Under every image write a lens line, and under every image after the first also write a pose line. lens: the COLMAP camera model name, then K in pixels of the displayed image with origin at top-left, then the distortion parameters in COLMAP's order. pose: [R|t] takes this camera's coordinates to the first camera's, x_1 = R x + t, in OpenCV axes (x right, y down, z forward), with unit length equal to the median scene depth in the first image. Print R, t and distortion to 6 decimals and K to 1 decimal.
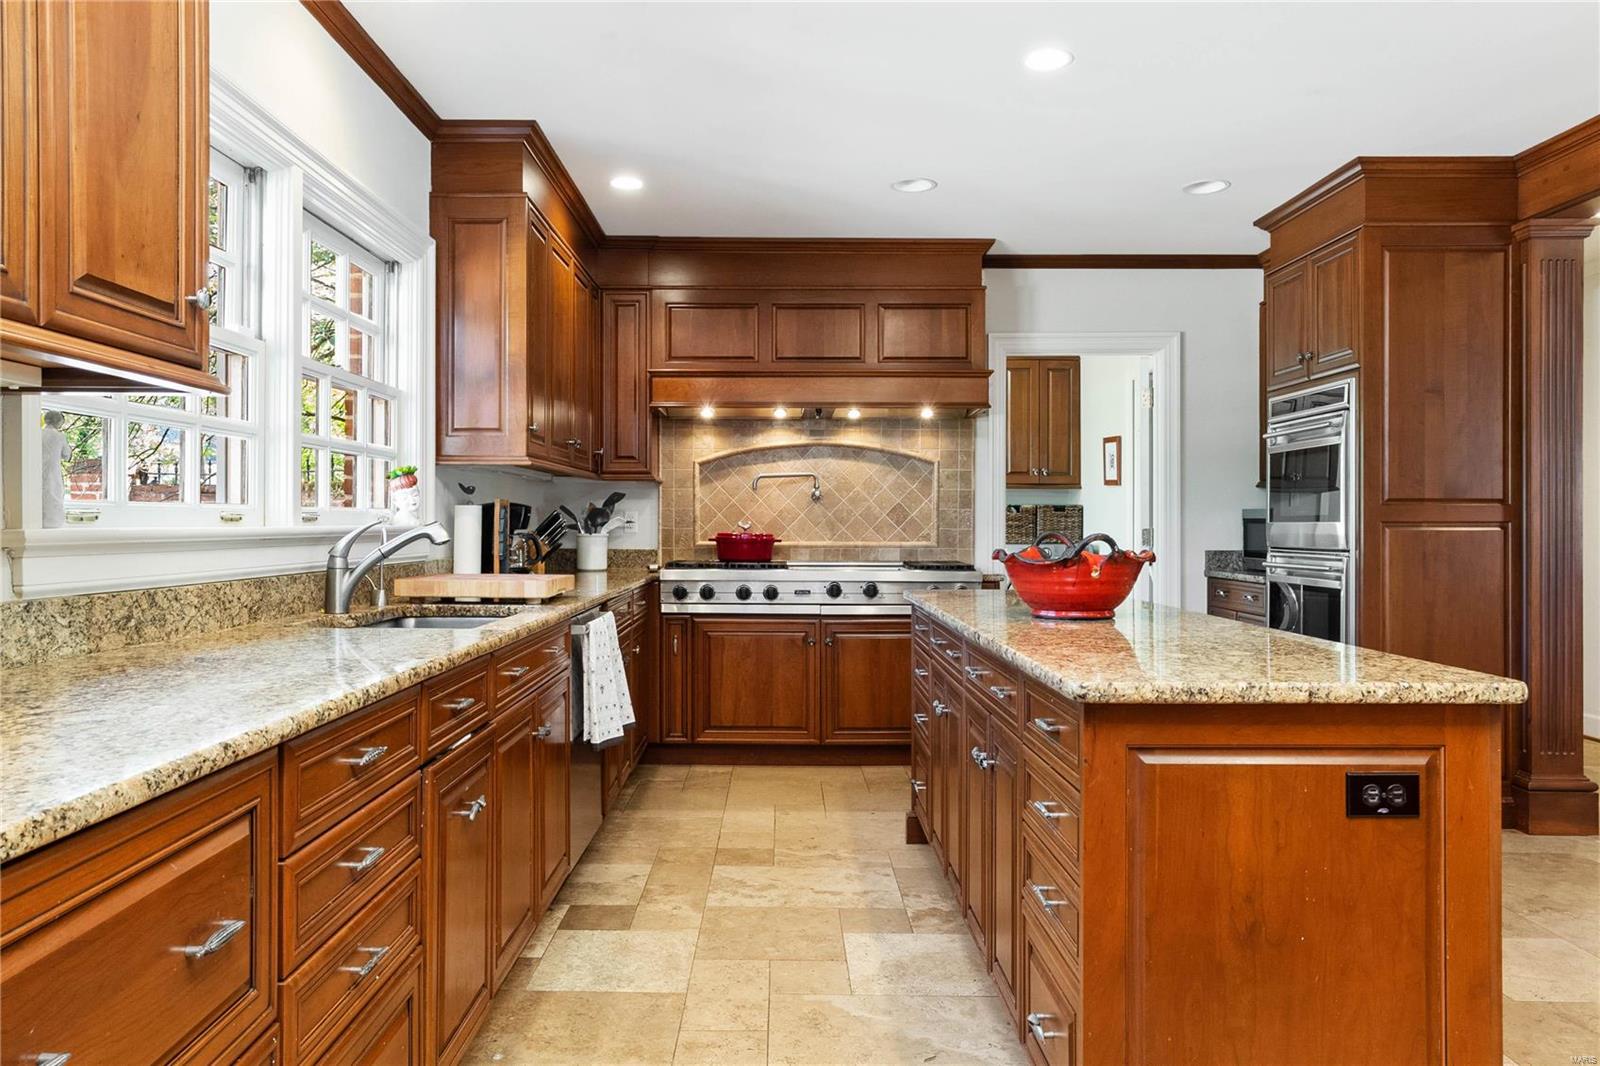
lens RADIAL K [[1113.4, 0, 793.5], [0, 1113.4, 528.5], [0, 0, 1]] dist [0.003803, 0.000969]
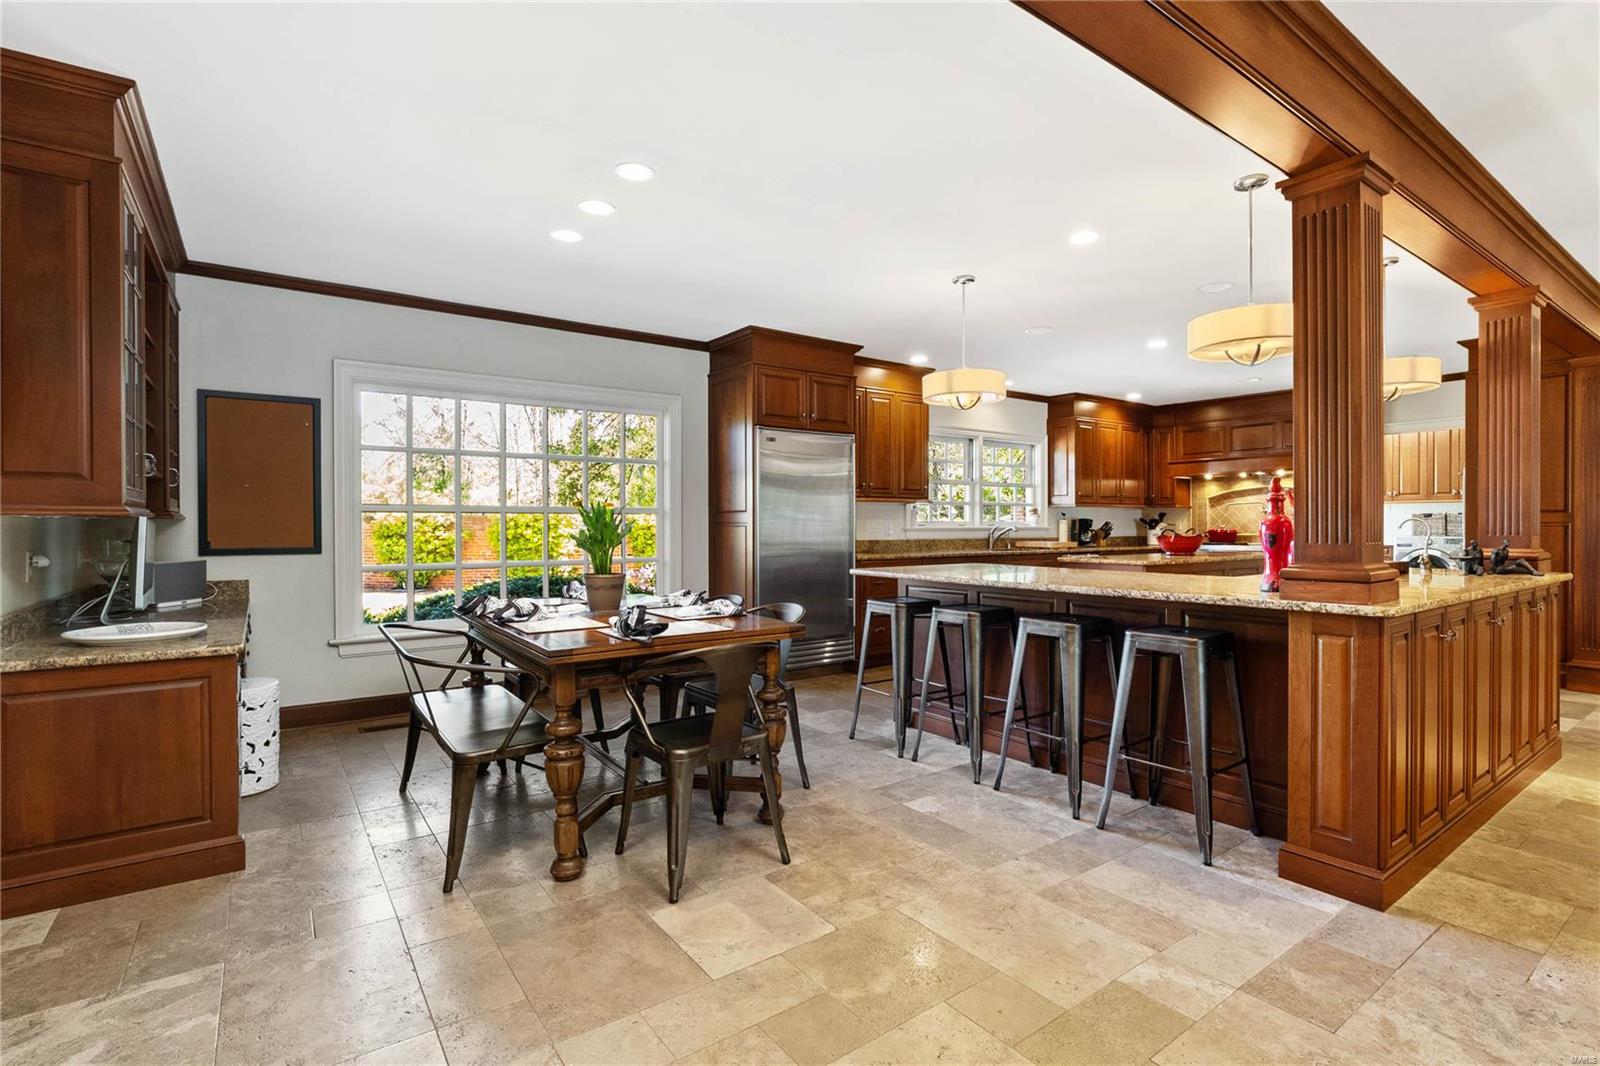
lens RADIAL K [[759.2, 0, 797.9], [0, 759.2, 532.0], [0, 0, 1]] dist [-0.021254, 0.008402]
pose [[0.580945, 0.001908, -0.813941, 0.707297], [0.001656, 0.999992, 0.003526, 0.002656], [0.813941, -0.003396, 0.580937, -0.579894]]
